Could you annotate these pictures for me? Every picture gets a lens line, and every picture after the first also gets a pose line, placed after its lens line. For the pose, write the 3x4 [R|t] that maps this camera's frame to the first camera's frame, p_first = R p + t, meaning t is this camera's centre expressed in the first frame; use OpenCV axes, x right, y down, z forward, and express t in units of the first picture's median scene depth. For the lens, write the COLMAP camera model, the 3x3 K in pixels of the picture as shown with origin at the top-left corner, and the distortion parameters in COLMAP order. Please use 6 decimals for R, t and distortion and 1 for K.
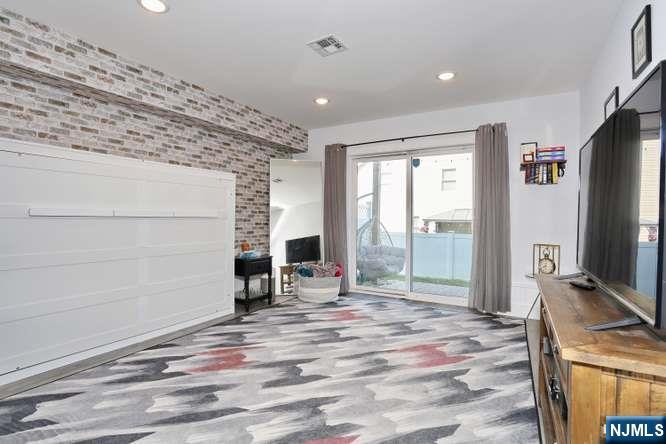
lens RADIAL K [[321.7, 0, 341.8], [0, 321.7, 220.8], [0, 0, 1]] dist [-0.084814, 0.038394]
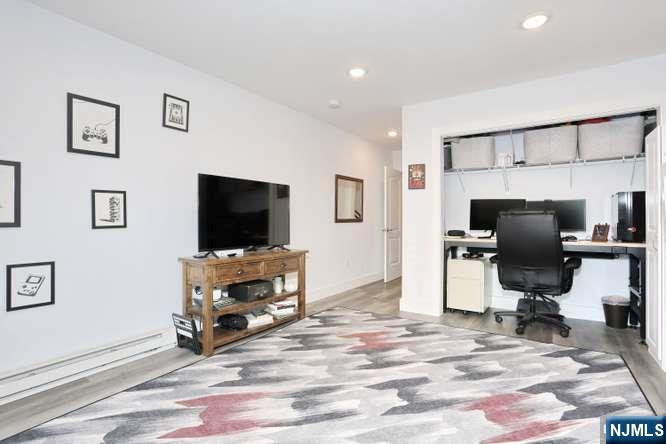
lens RADIAL K [[321.7, 0, 341.8], [0, 321.7, 220.8], [0, 0, 1]] dist [-0.084814, 0.038394]
pose [[-0.996871, -0.007022, 0.078729, -0.037195], [-0.006254, 0.999931, 0.009993, -0.016926], [-0.078794, 0.009470, -0.996846, 1.904066]]
